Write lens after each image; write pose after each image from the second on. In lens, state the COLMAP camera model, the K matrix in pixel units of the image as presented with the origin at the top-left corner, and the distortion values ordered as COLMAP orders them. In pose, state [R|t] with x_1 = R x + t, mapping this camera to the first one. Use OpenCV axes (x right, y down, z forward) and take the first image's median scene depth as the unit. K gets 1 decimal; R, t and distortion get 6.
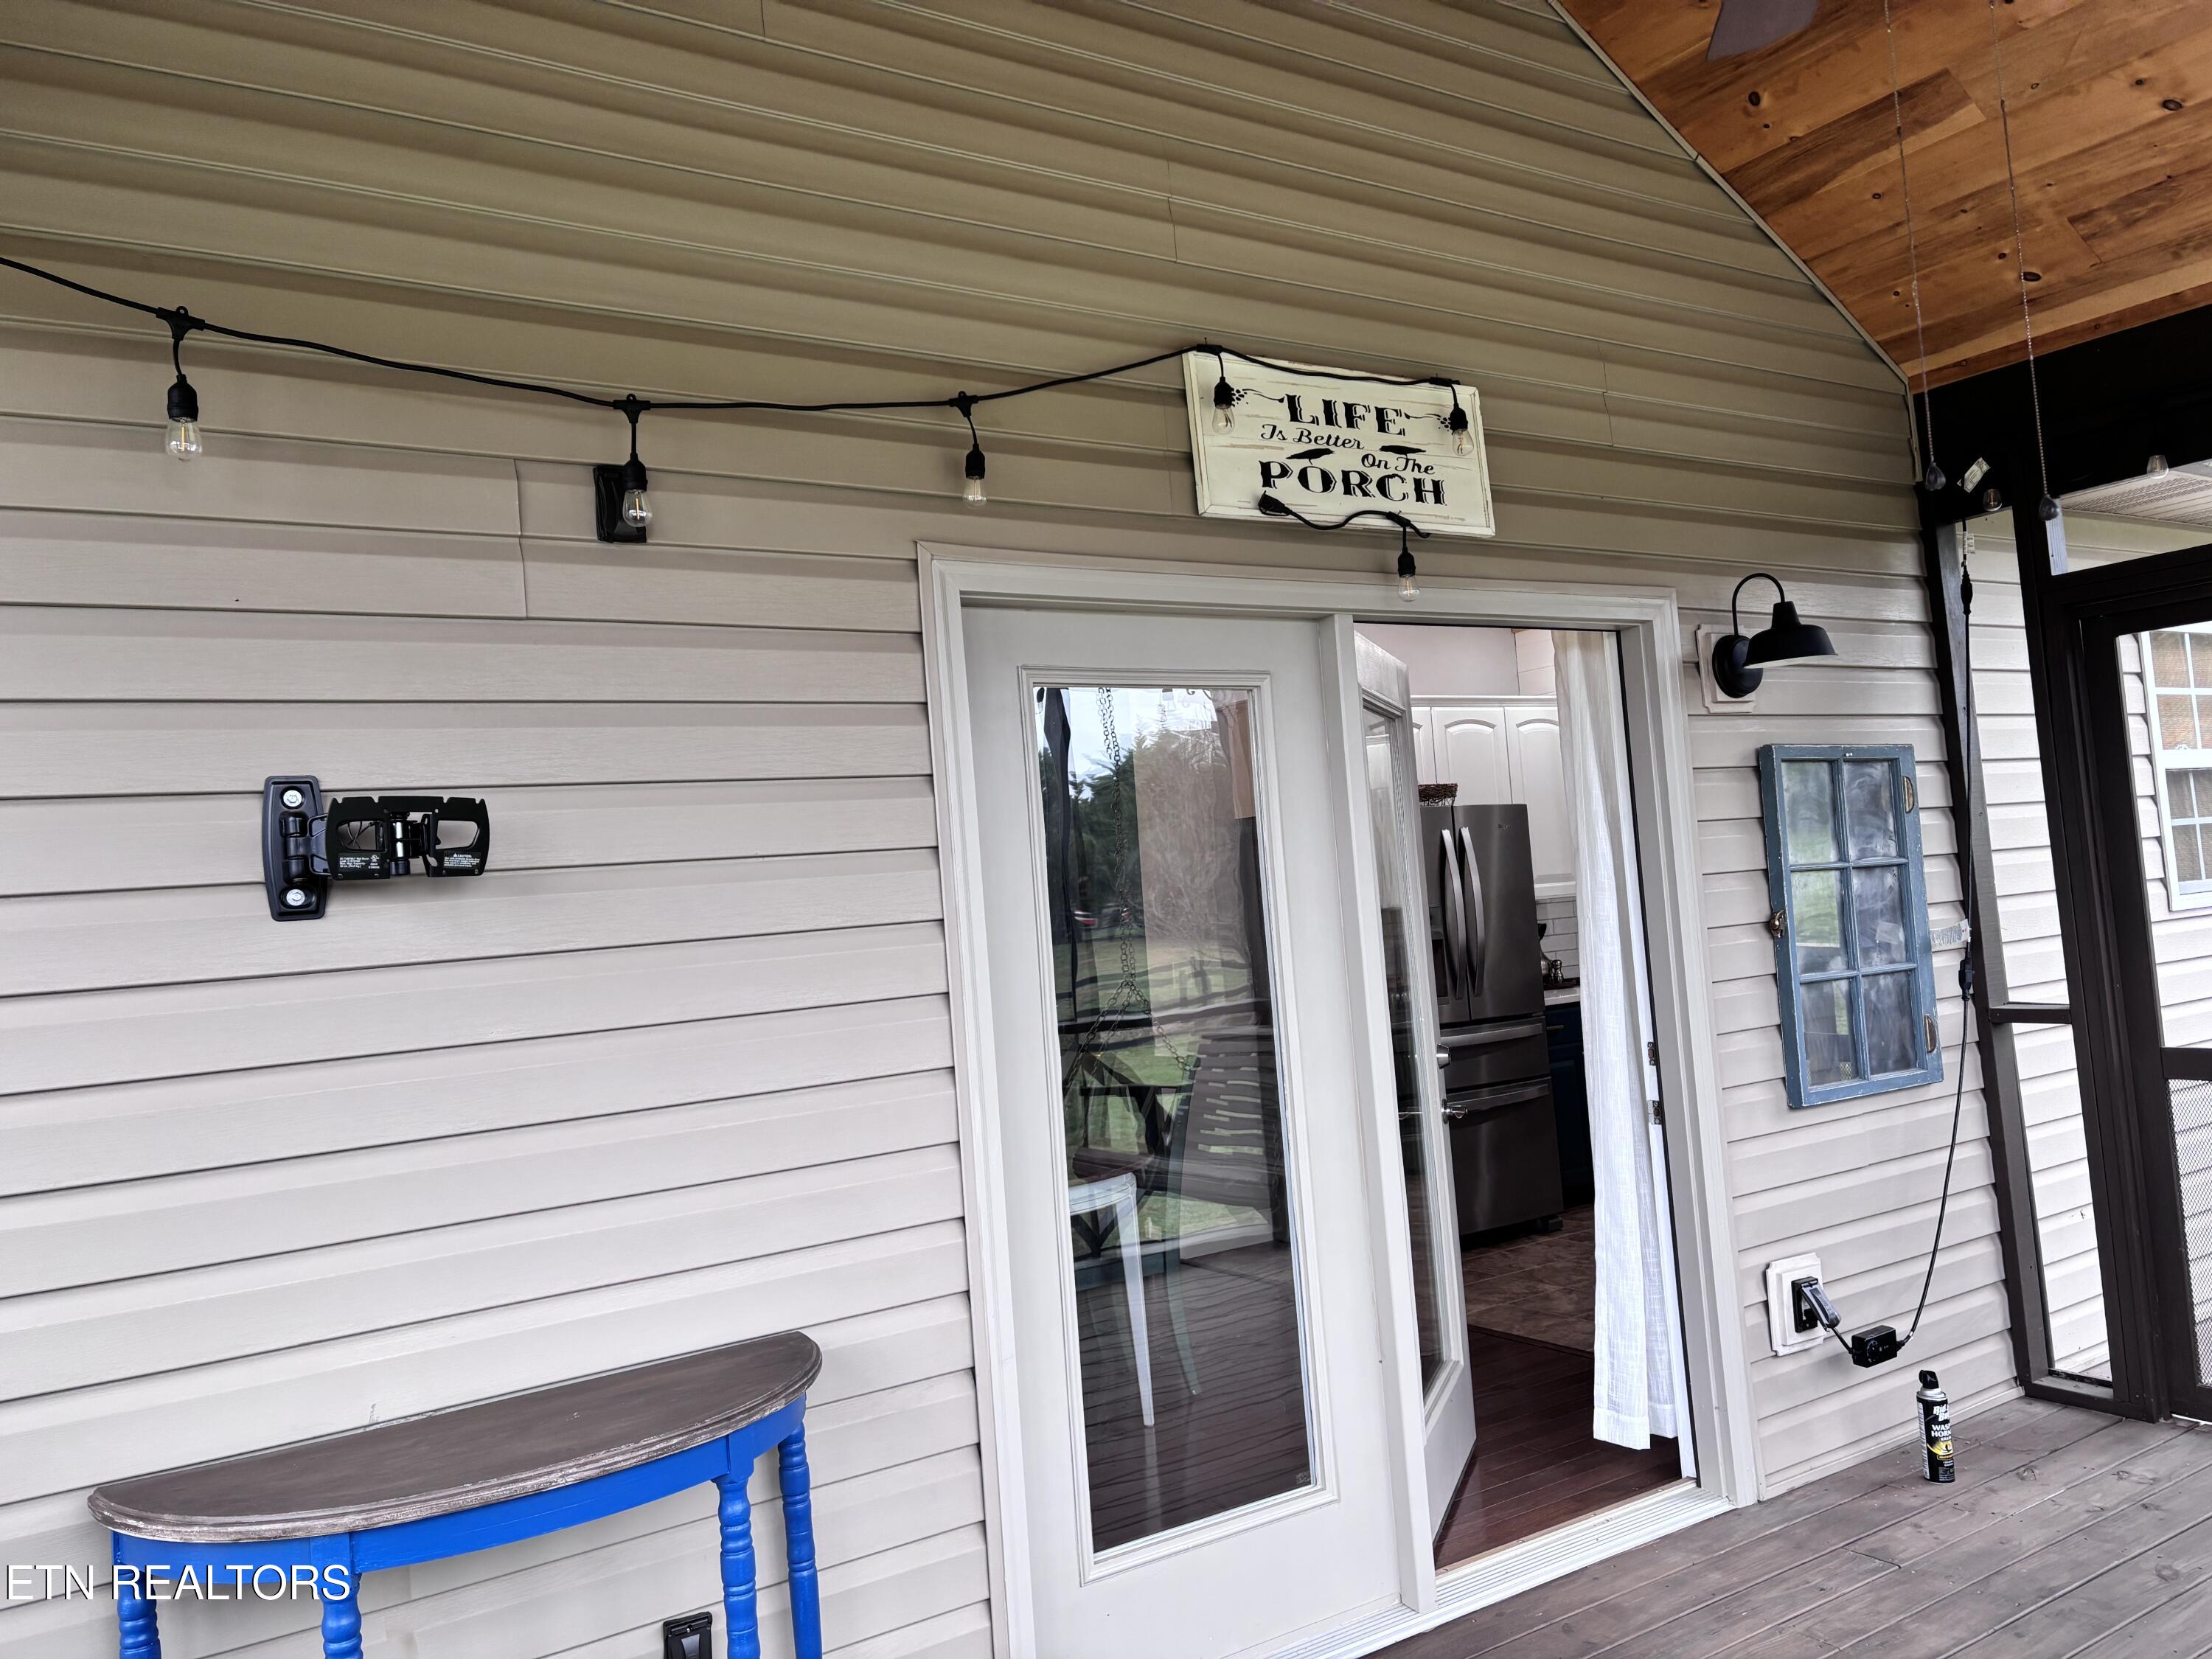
lens RADIAL K [[1689.7, 0, 1100.6], [0, 1689.7, 830.3], [0, 0, 1]] dist [0.078783, -0.067340]
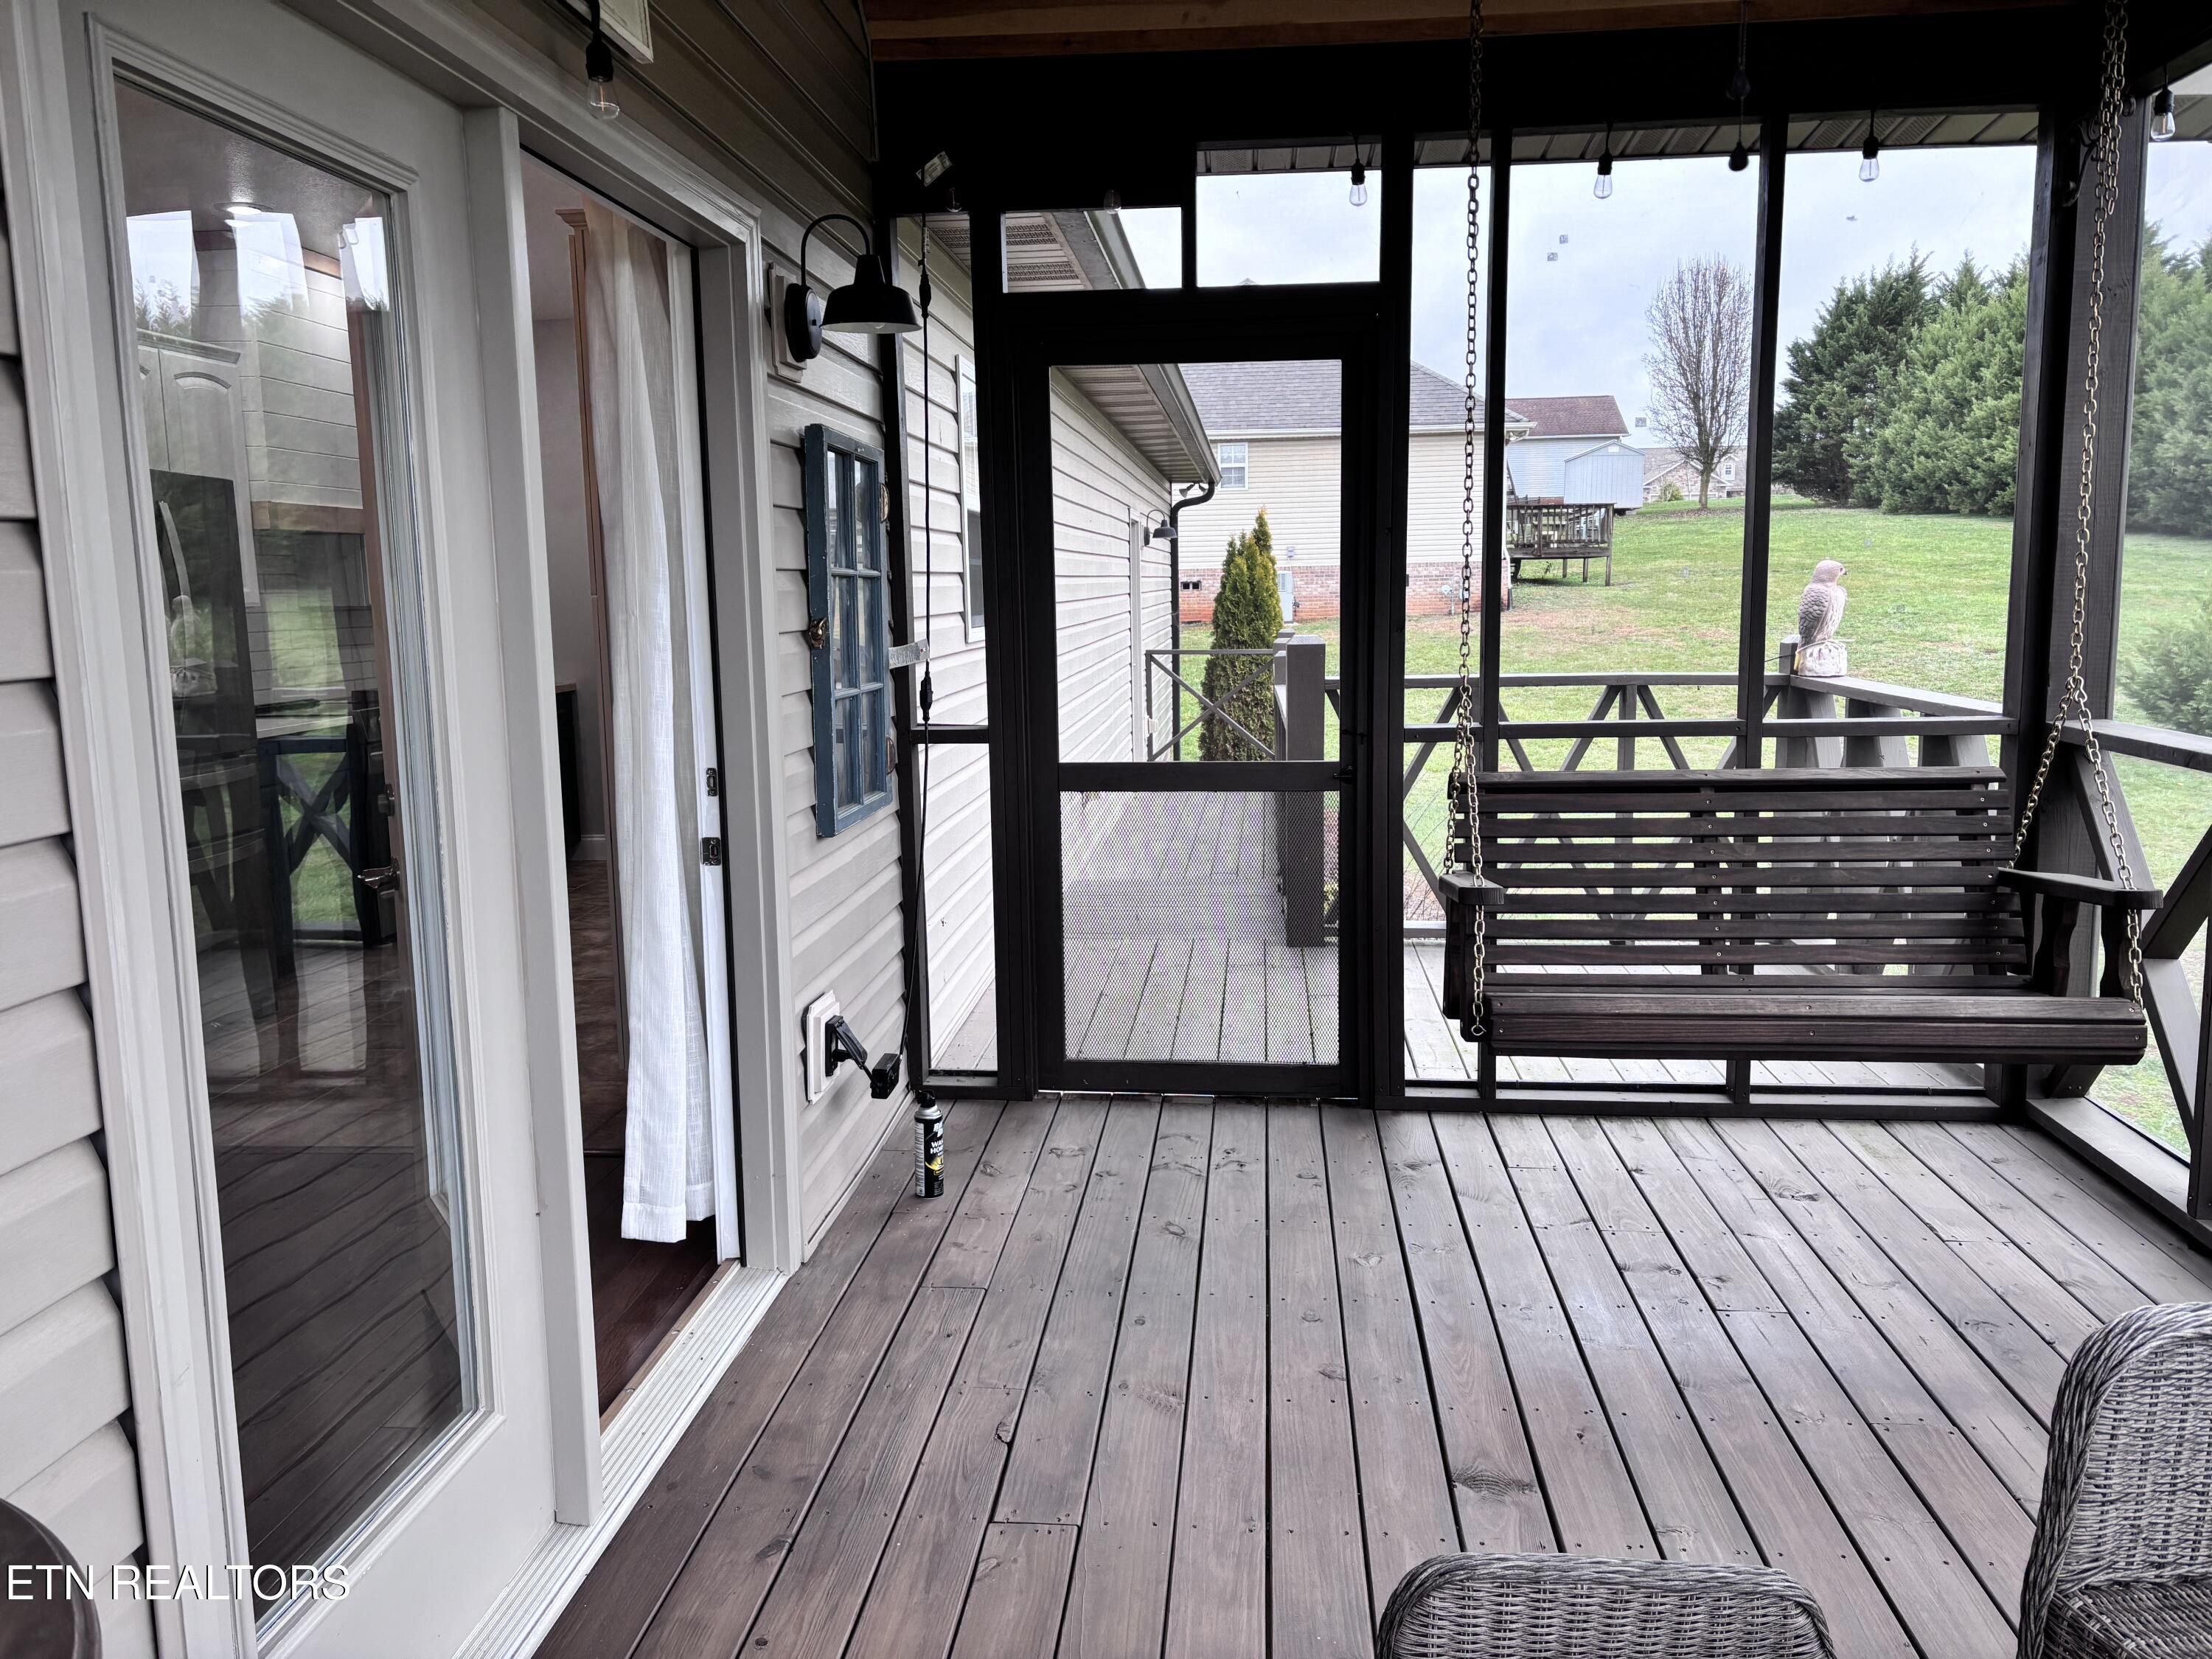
lens RADIAL K [[1689.7, 0, 1111.2], [0, 1689.7, 819.0], [0, 0, 1]] dist [0.078783, -0.067340]
pose [[0.618327, -0.043740, 0.784703, -0.209389], [-0.071447, 0.991187, 0.111548, 0.041725], [-0.782667, -0.125038, 0.609753, 0.336047]]
